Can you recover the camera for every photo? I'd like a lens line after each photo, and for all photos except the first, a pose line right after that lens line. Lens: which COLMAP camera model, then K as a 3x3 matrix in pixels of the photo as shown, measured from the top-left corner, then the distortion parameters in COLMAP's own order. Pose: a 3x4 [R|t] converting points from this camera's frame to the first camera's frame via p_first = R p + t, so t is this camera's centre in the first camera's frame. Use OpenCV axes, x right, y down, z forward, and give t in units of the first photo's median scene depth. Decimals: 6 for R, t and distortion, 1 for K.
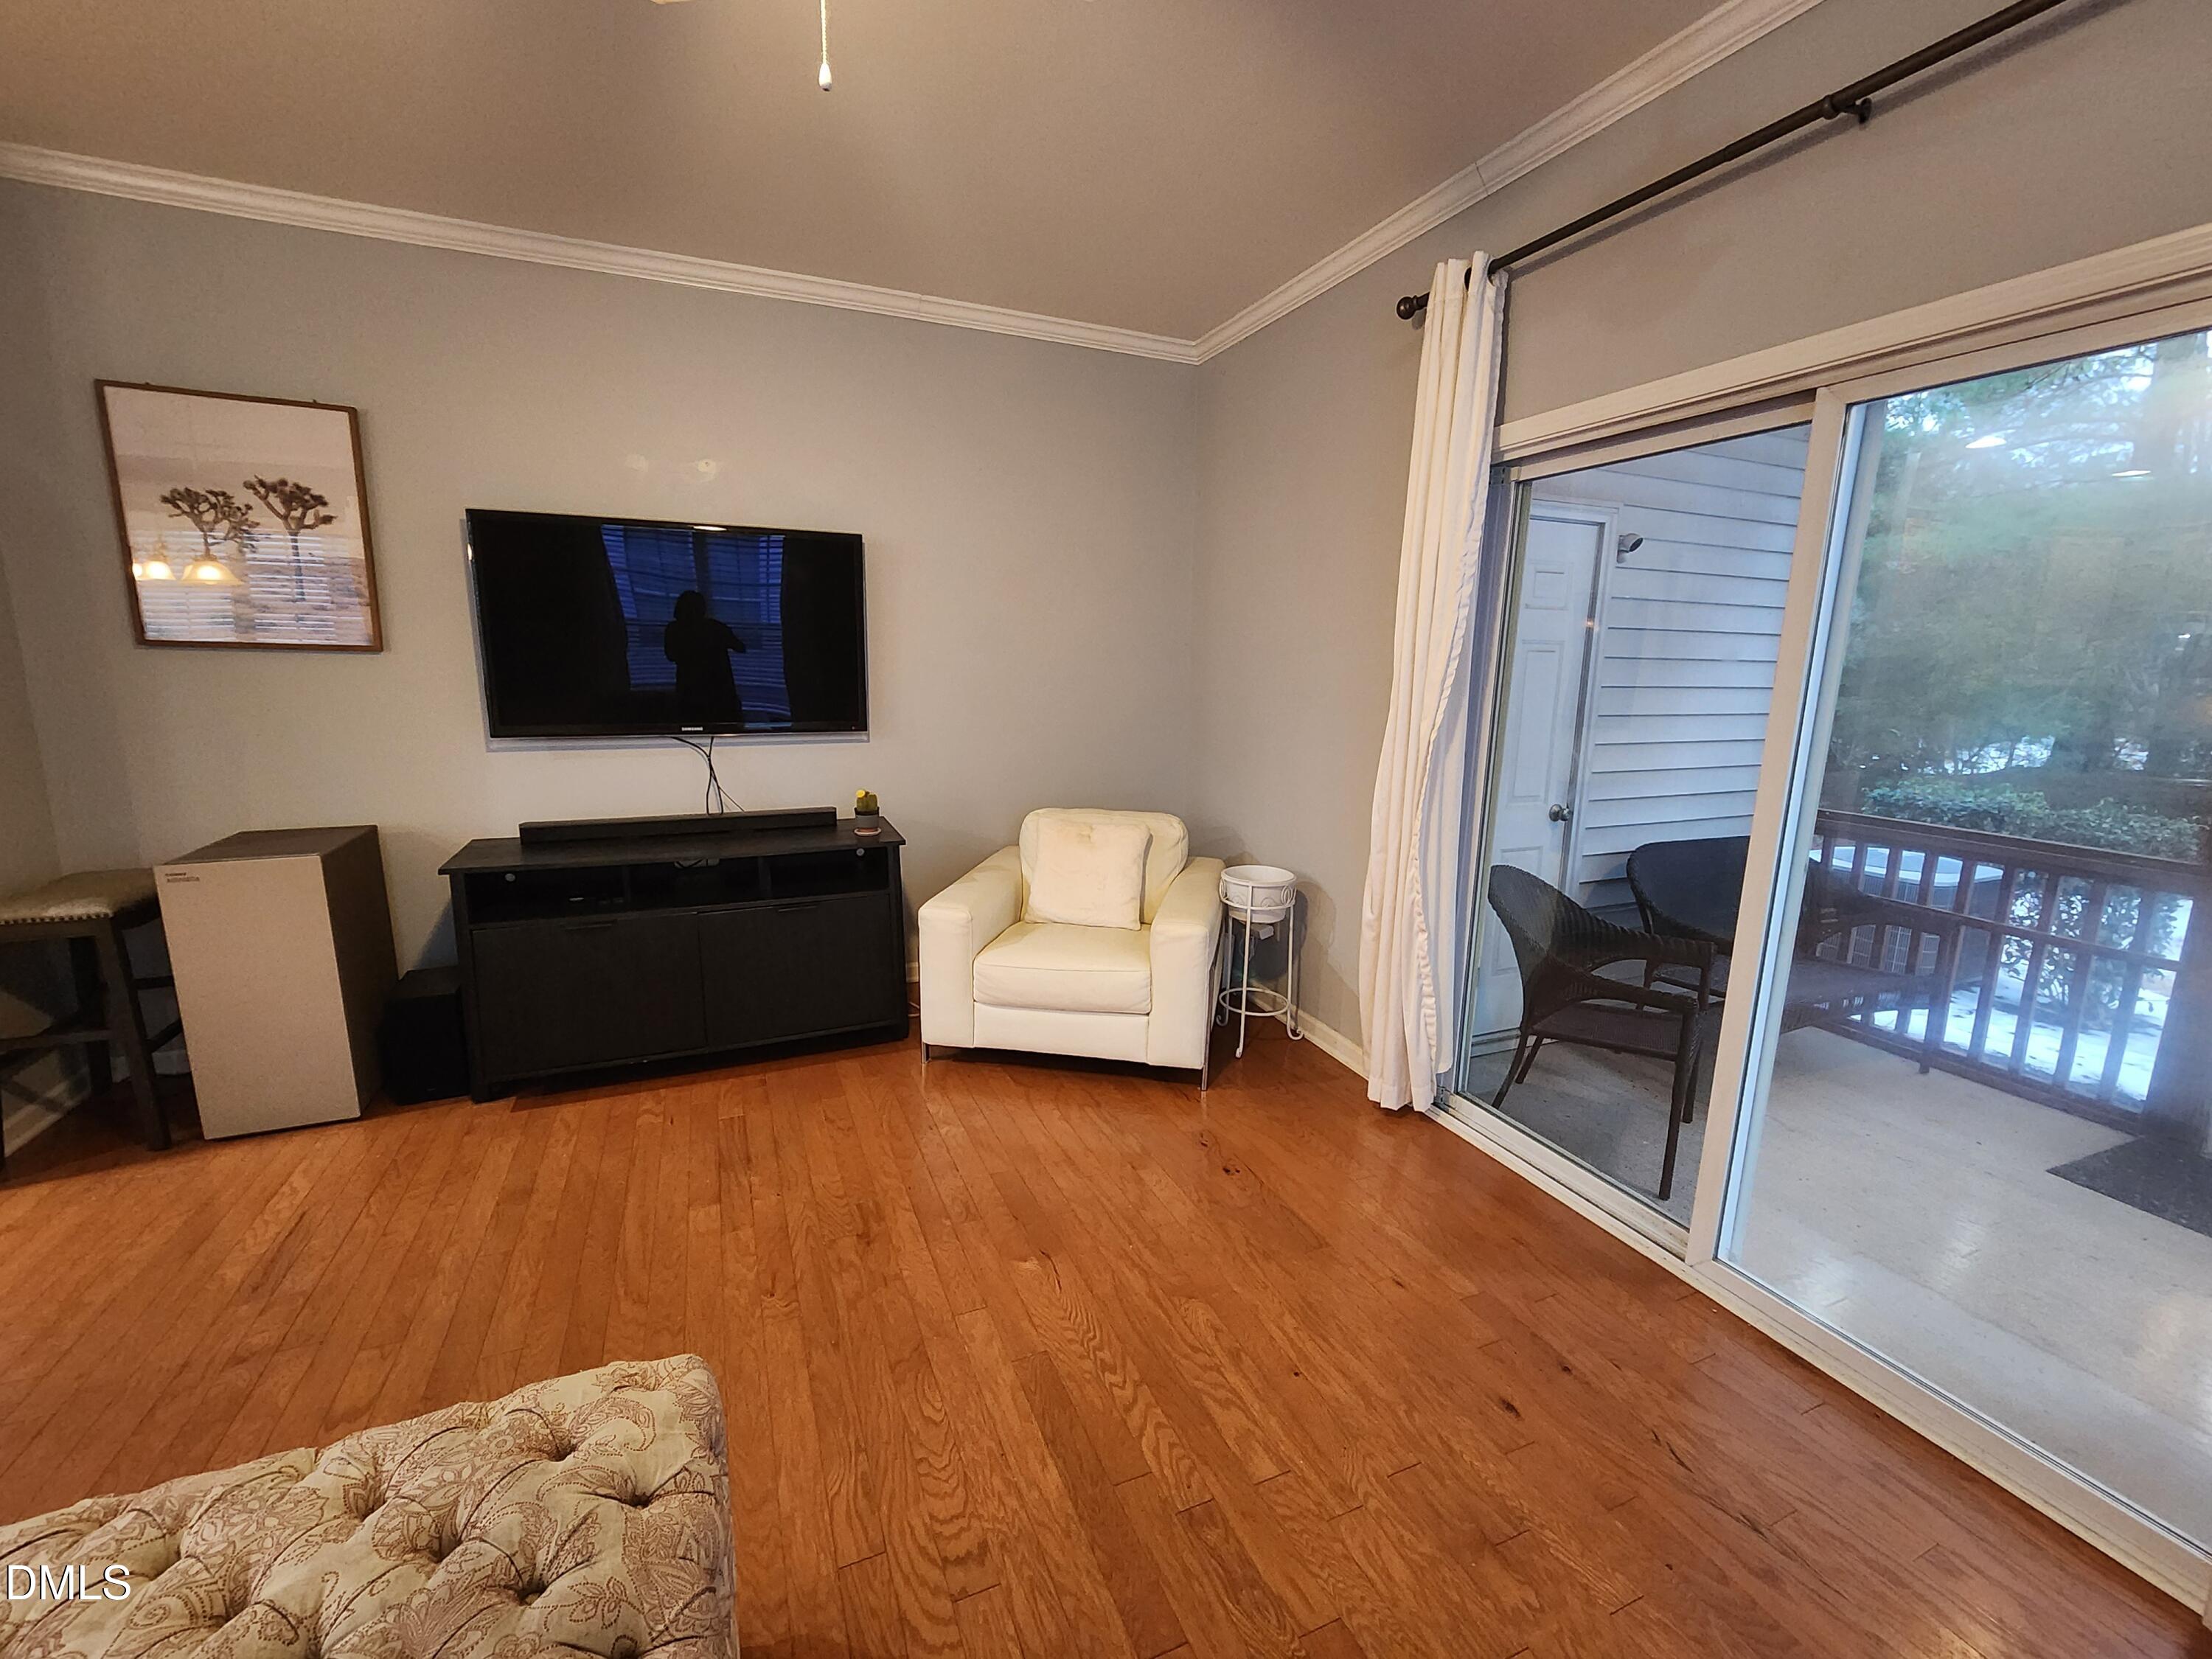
lens RADIAL K [[906.2, 0, 1095.7], [0, 906.2, 821.9], [0, 0, 1]] dist [-0.000876, 0.000312]
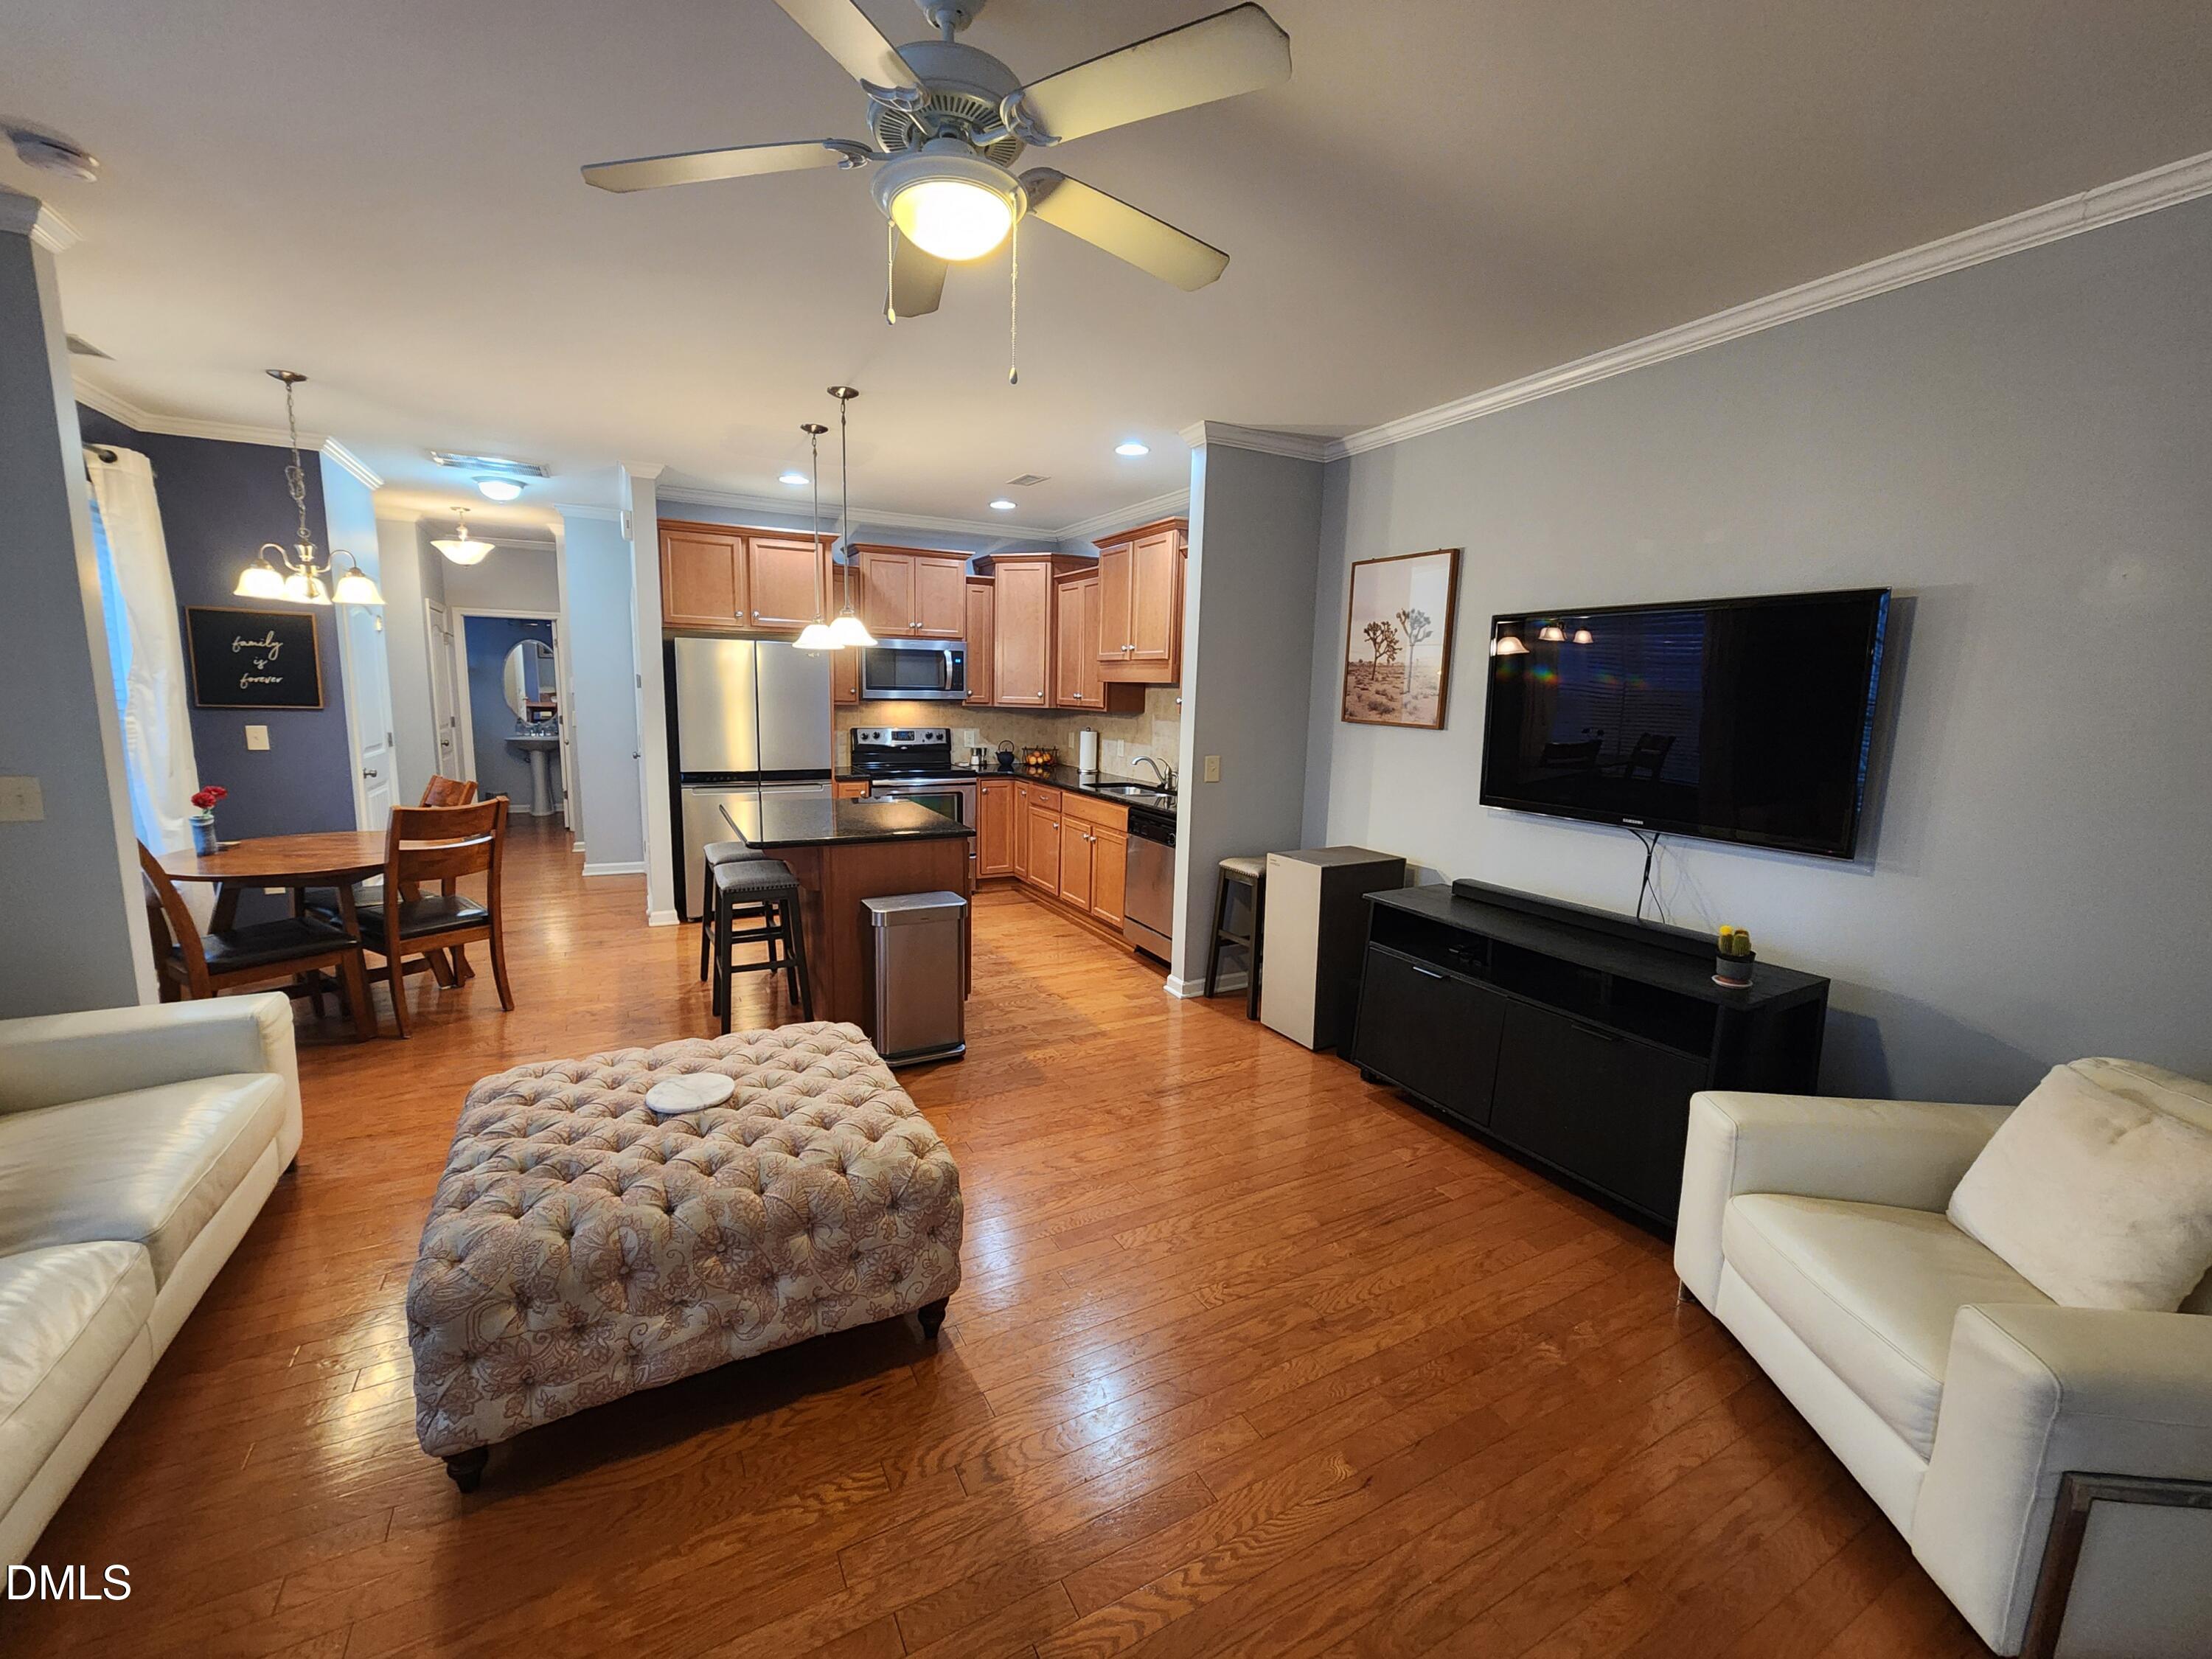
lens RADIAL K [[906.5, 0, 1113.8], [0, 906.5, 828.3], [0, 0, 1]] dist [-0.000248, -0.000276]
pose [[0.098669, 0.139803, -0.985251, 0.502437], [-0.199897, 0.972685, 0.118001, -0.118107], [0.974836, 0.185306, 0.123920, 0.432435]]
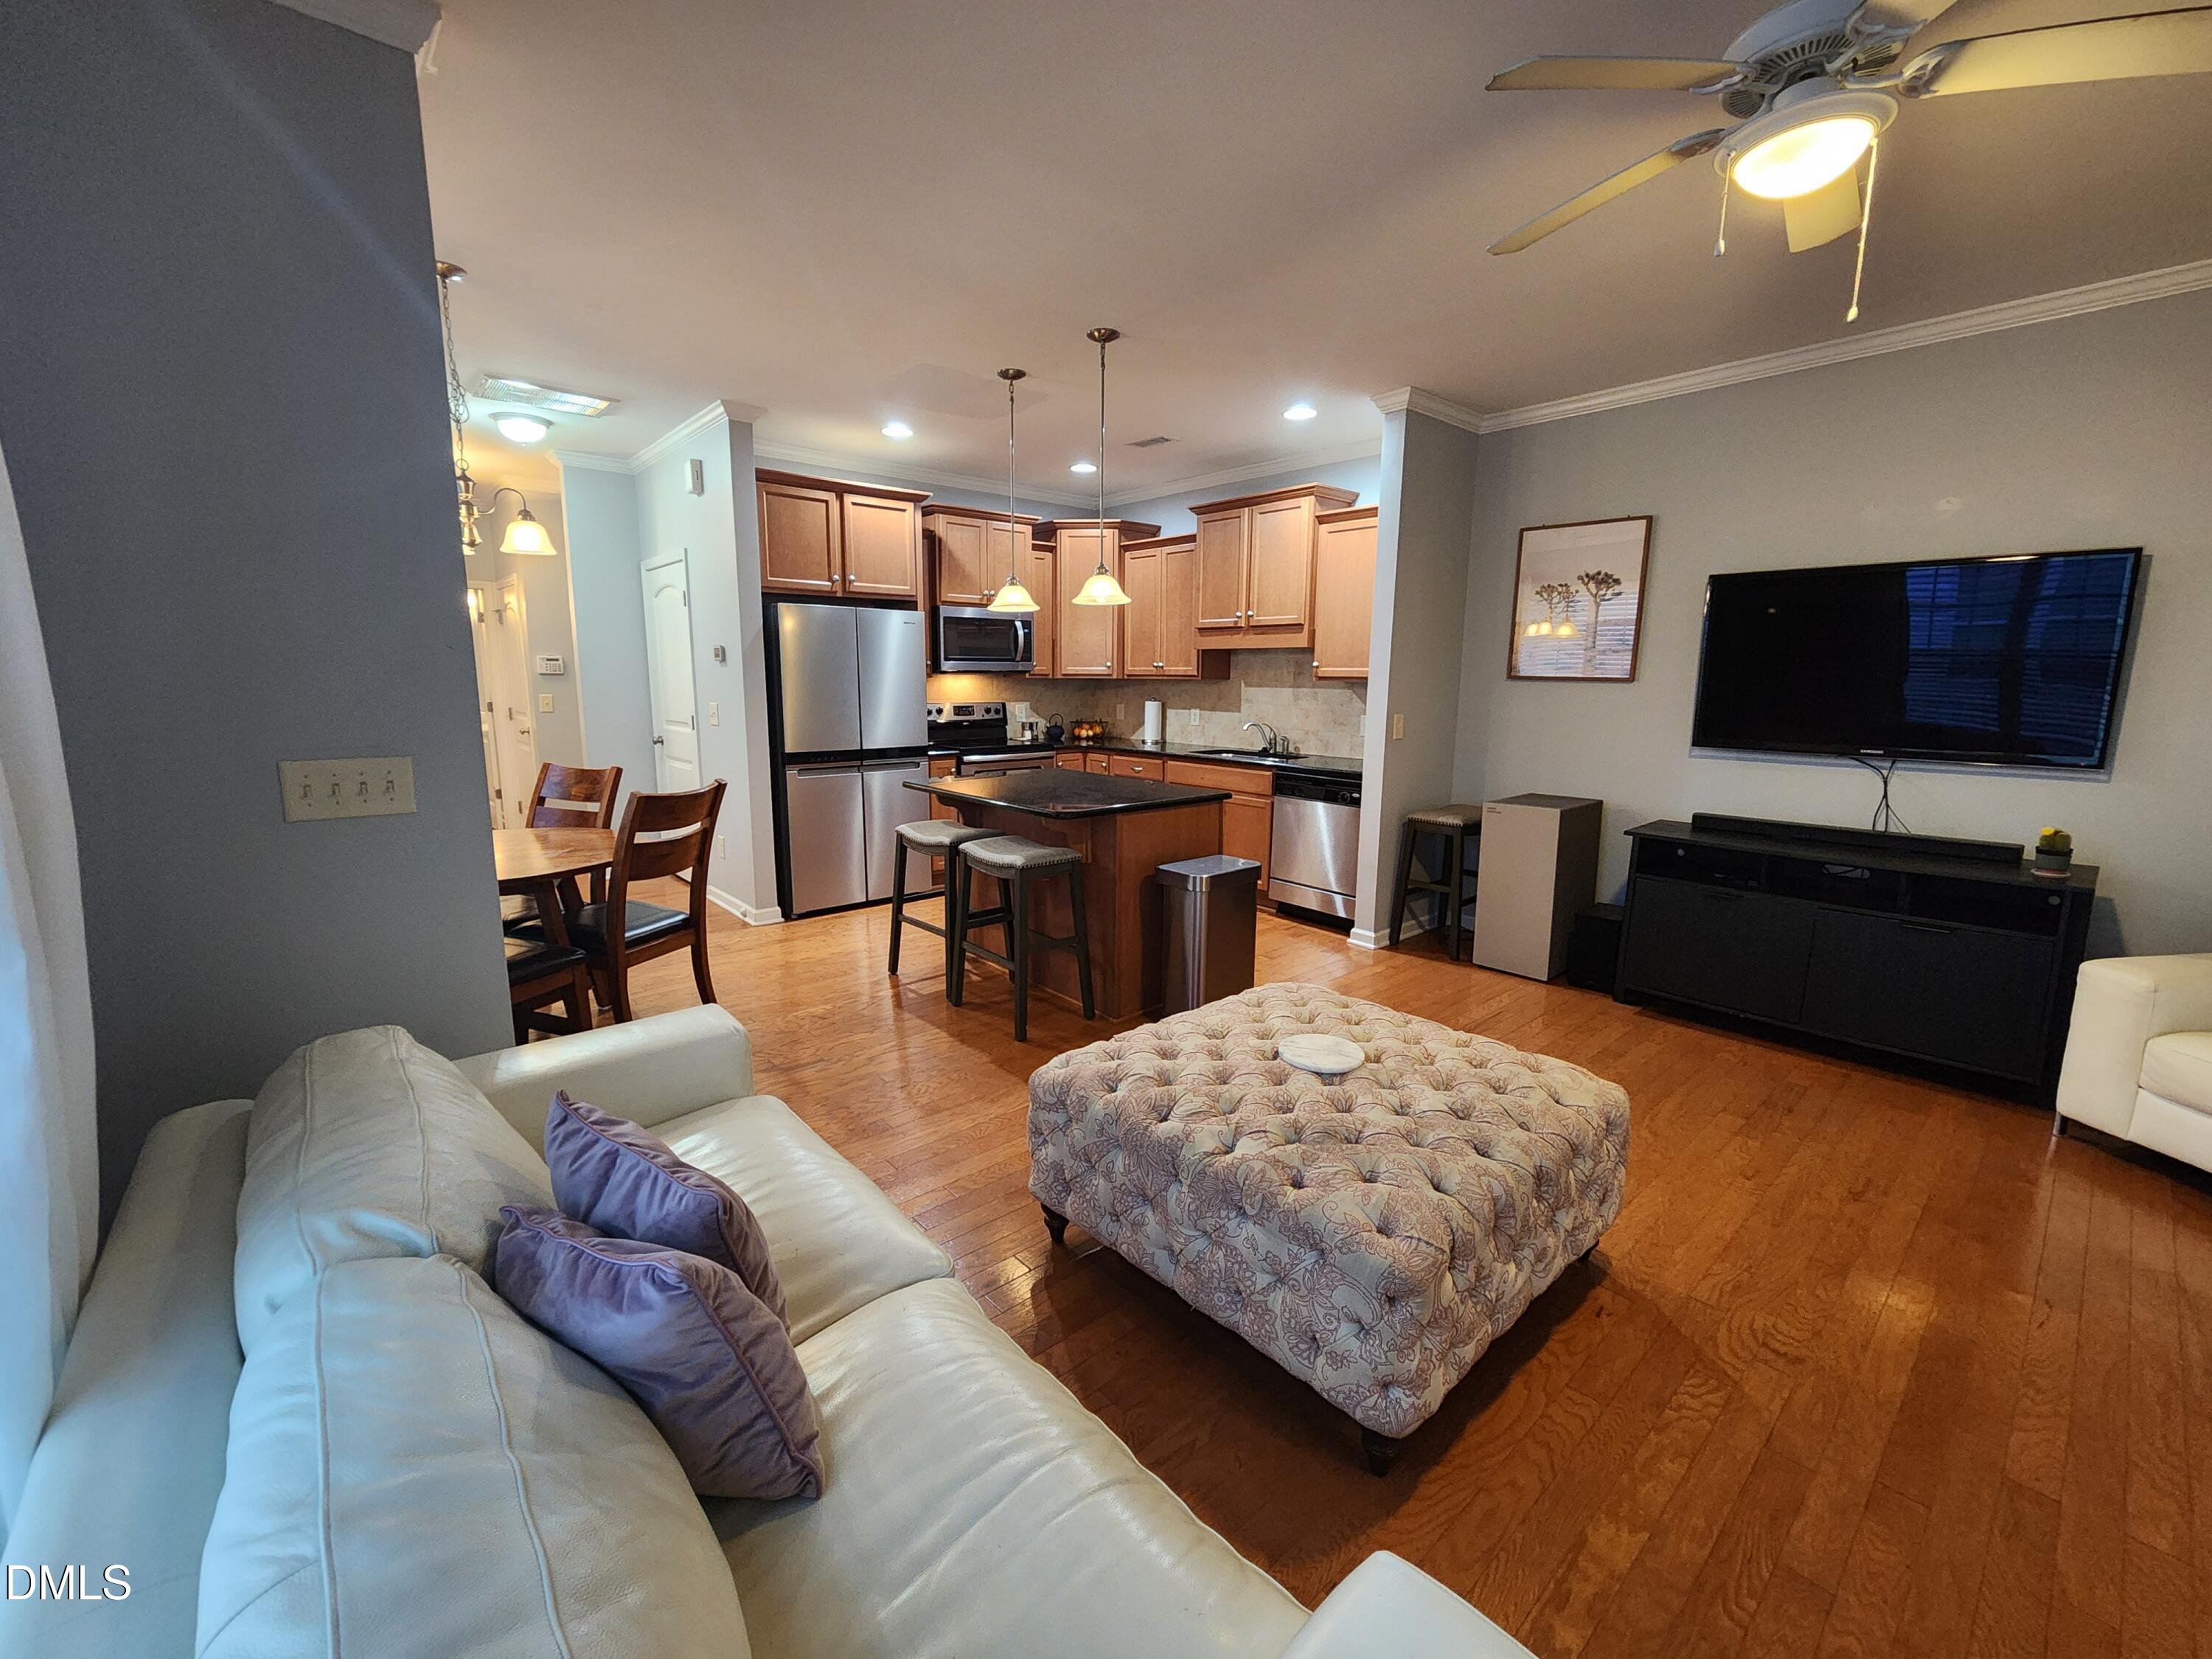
lens RADIAL K [[906.5, 0, 1113.8], [0, 906.5, 828.3], [0, 0, 1]] dist [-0.000248, -0.000276]
pose [[0.322525, 0.145133, -0.935369, 0.344572], [-0.171412, 0.980793, 0.093077, 0.049693], [0.930911, 0.130314, 0.341207, -0.240007]]
